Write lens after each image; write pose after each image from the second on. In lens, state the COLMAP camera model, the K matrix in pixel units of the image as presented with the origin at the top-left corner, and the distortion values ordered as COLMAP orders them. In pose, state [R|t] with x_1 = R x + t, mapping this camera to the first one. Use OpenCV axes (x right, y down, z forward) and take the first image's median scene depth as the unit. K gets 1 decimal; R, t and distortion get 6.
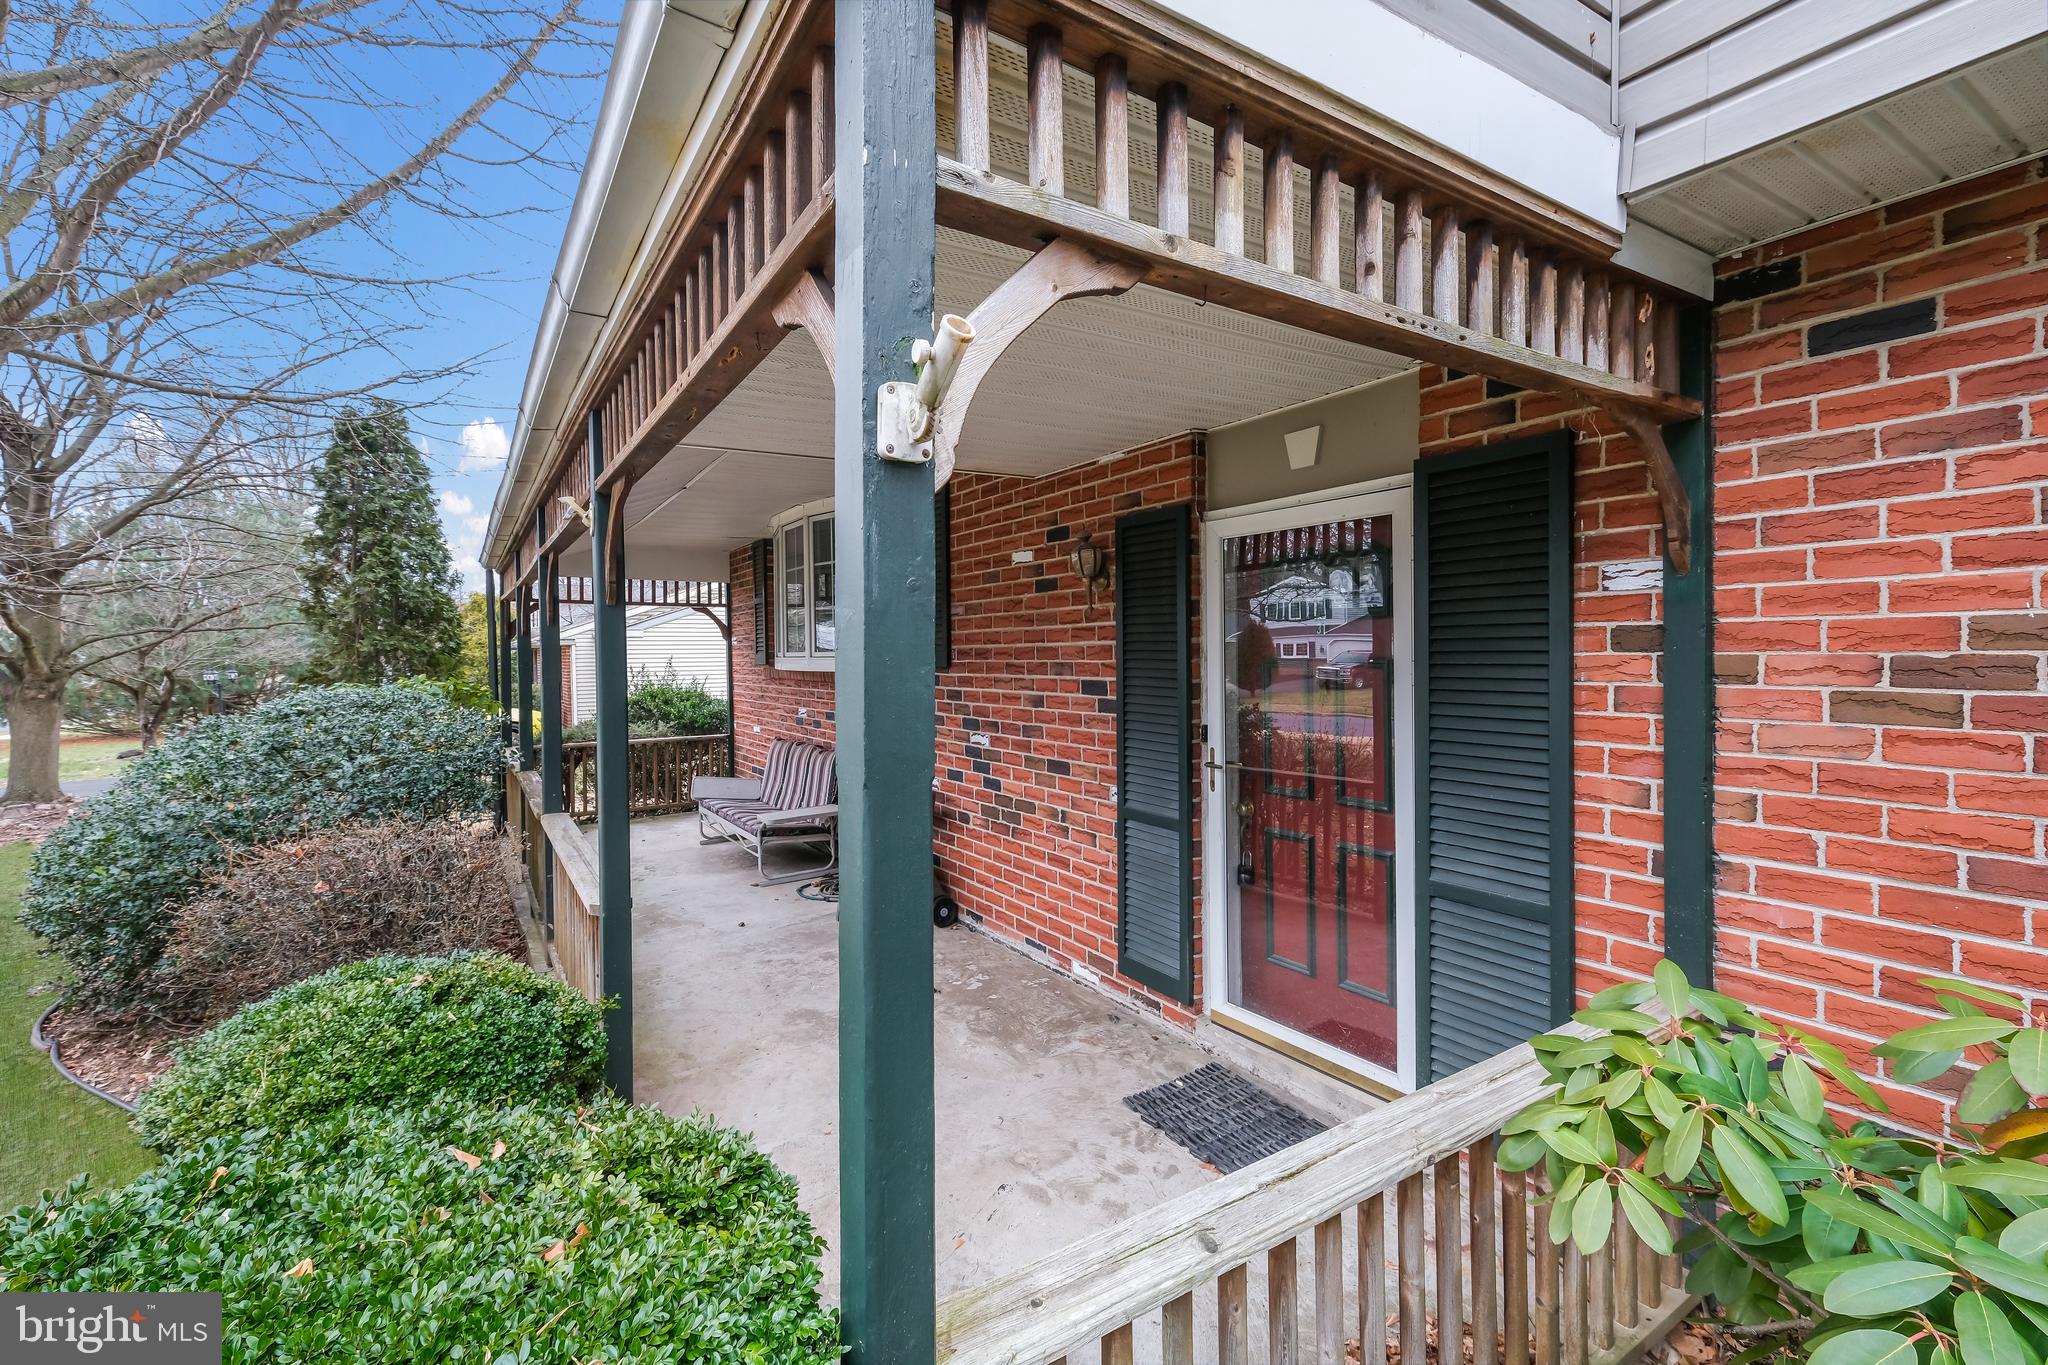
lens RADIAL K [[890.0, 0, 1017.4], [0, 890.0, 674.7], [0, 0, 1]] dist [0.002428, 0.000303]
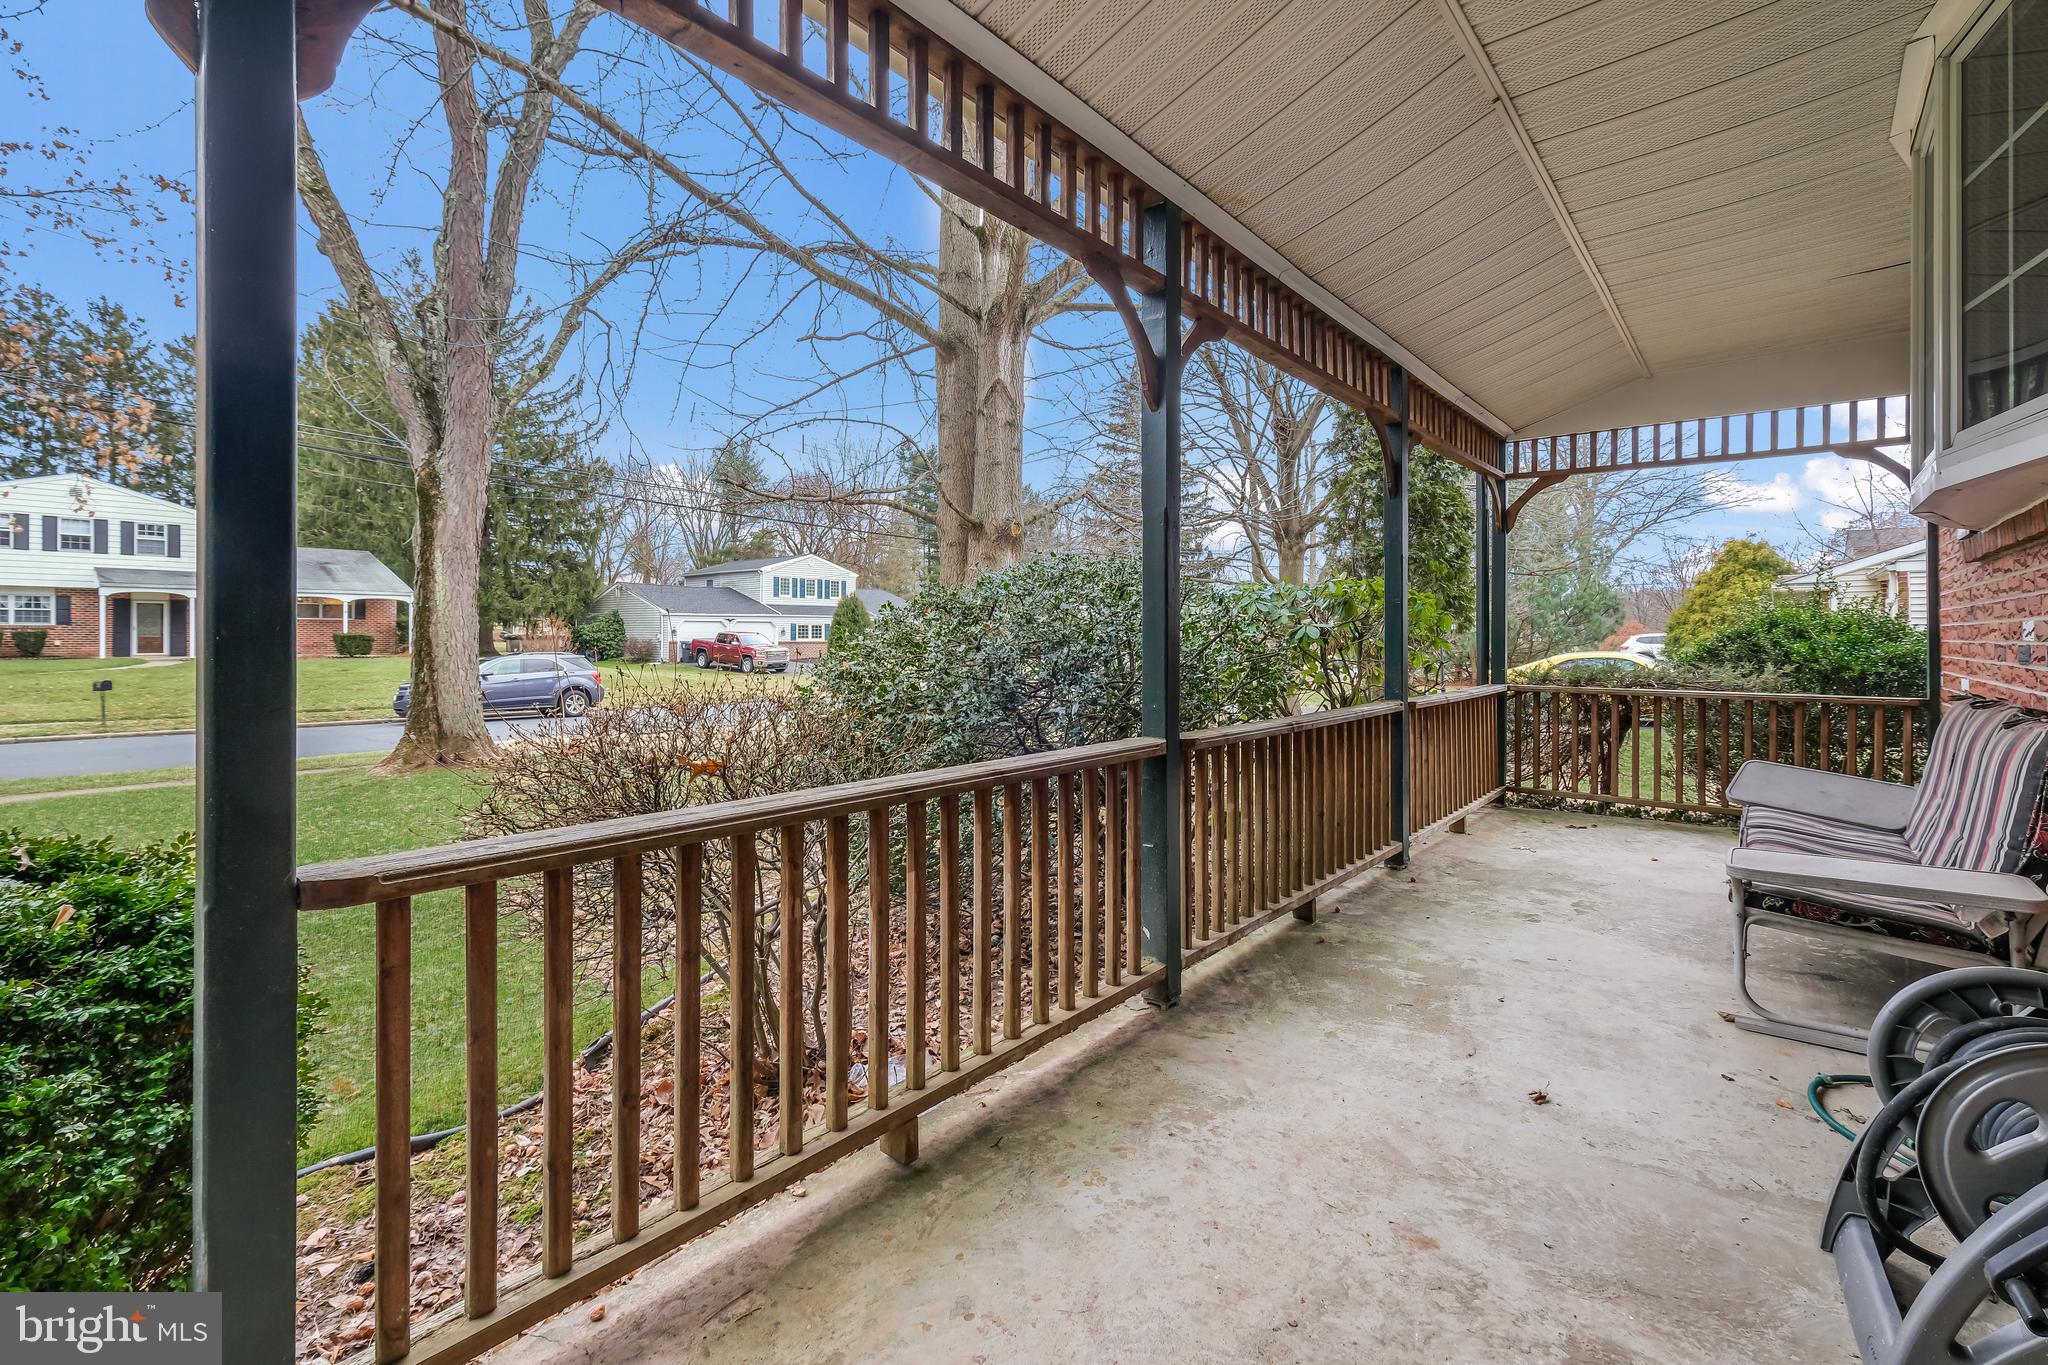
lens RADIAL K [[869.8, 0, 1019.4], [0, 869.8, 636.3], [0, 0, 1]] dist [0.001220, 0.000108]
pose [[0.270143, 0.007801, -0.962789, 0.006537], [-0.024069, 0.999709, 0.001347, 0.090324], [0.962519, 0.022809, 0.270252, 0.787200]]
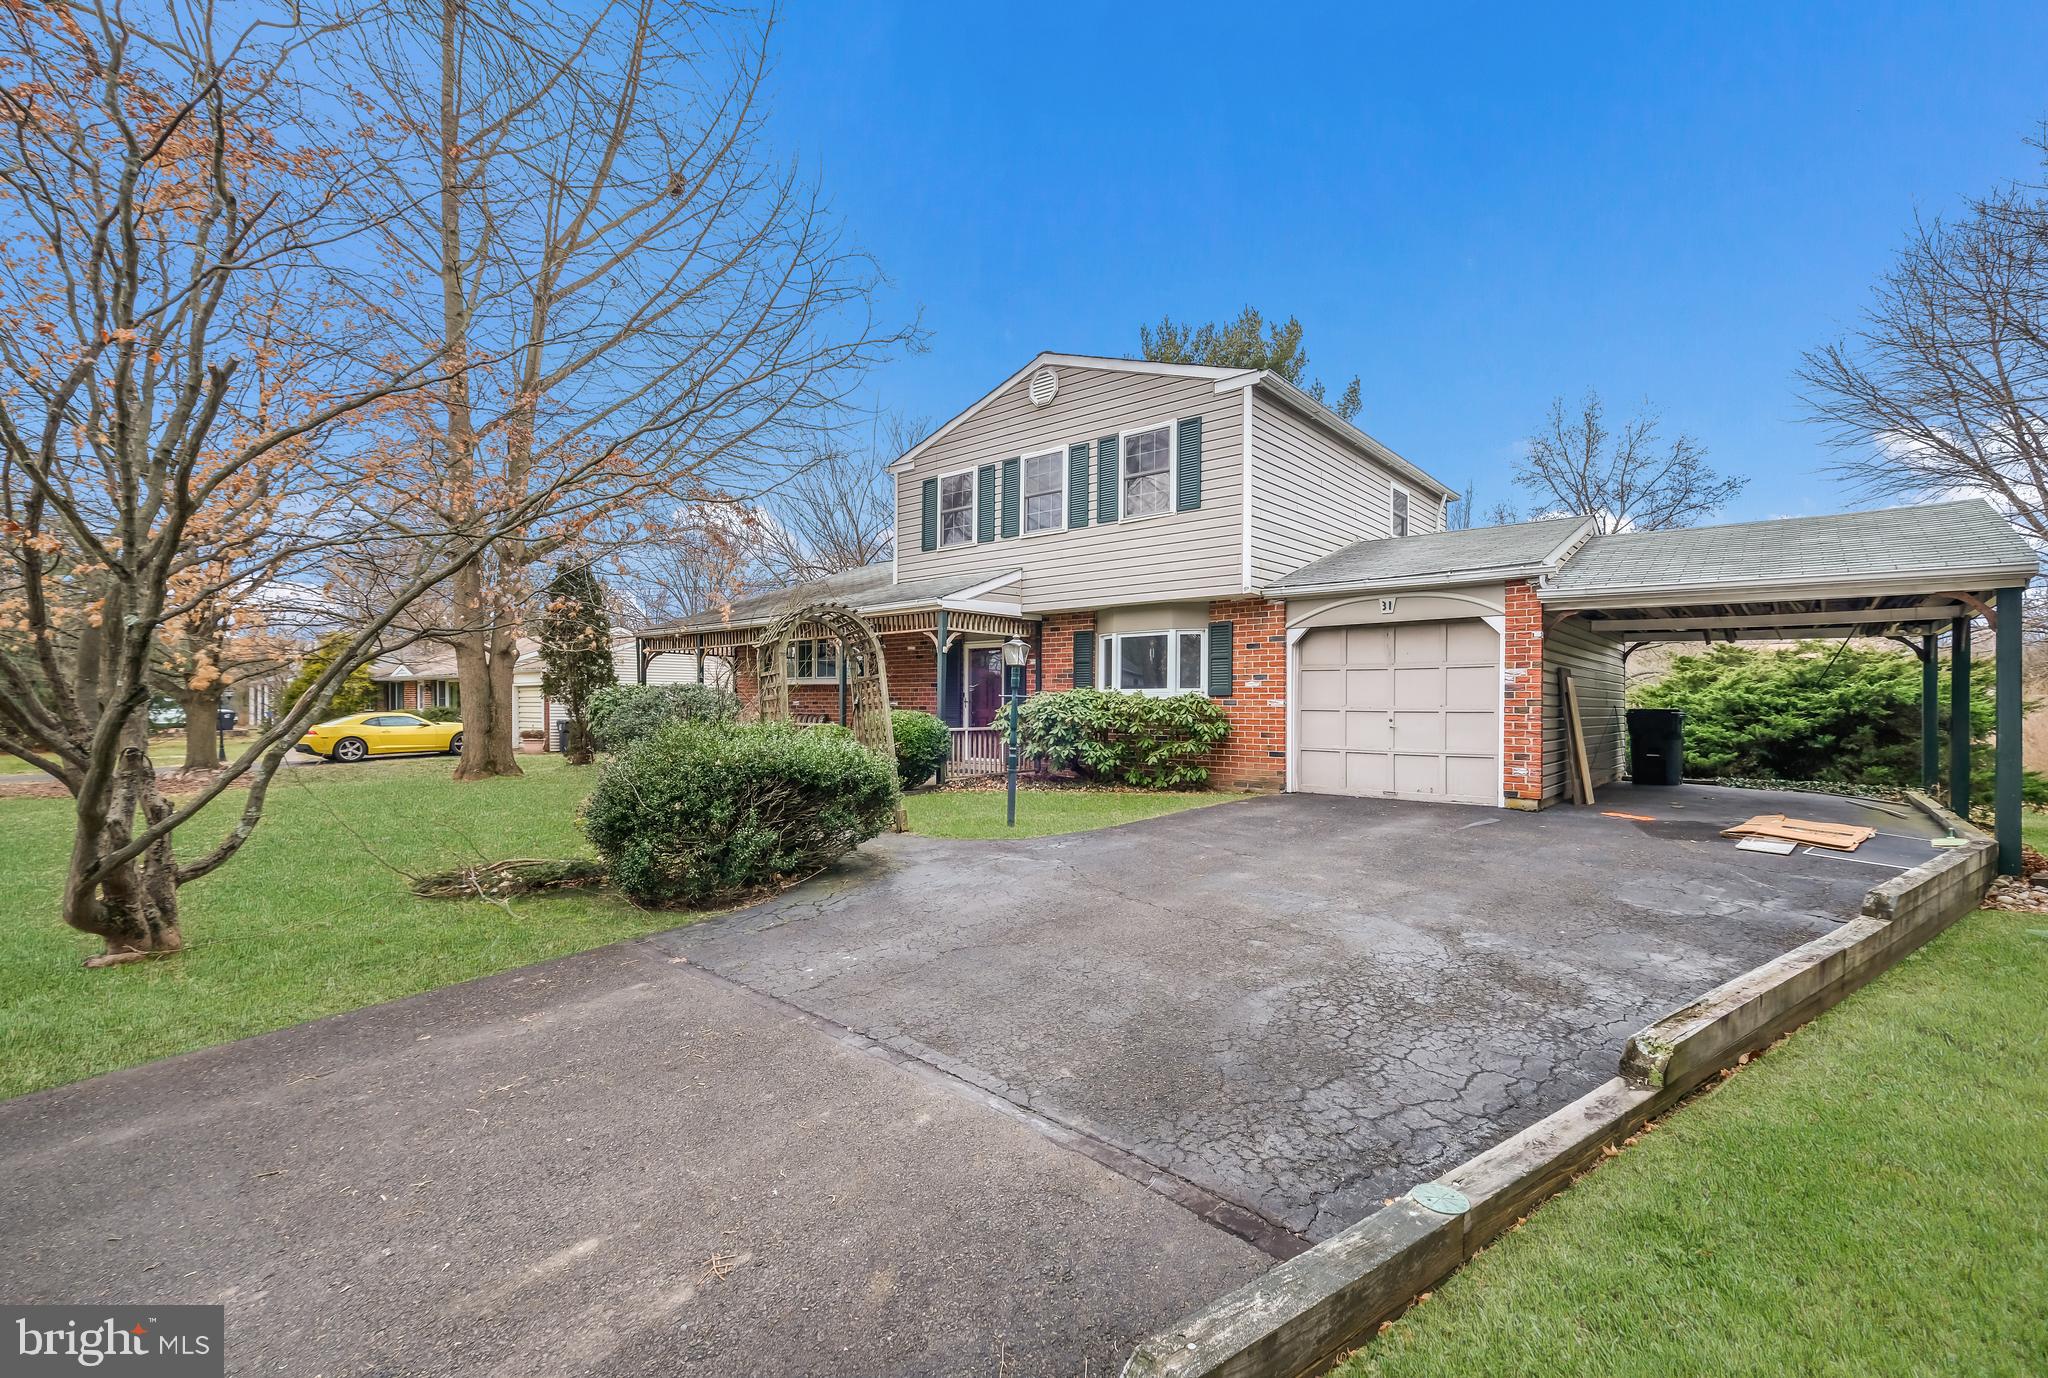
lens RADIAL K [[885.3, 0, 1027.5], [0, 885.3, 721.3], [0, 0, 1]] dist [-0.001551, 0.000104]
pose [[0.955866, 0.007075, 0.293719, -0.561168], [-0.005482, 0.999965, -0.006247, 0.167020], [-0.293753, 0.004361, 0.955871, -2.371569]]
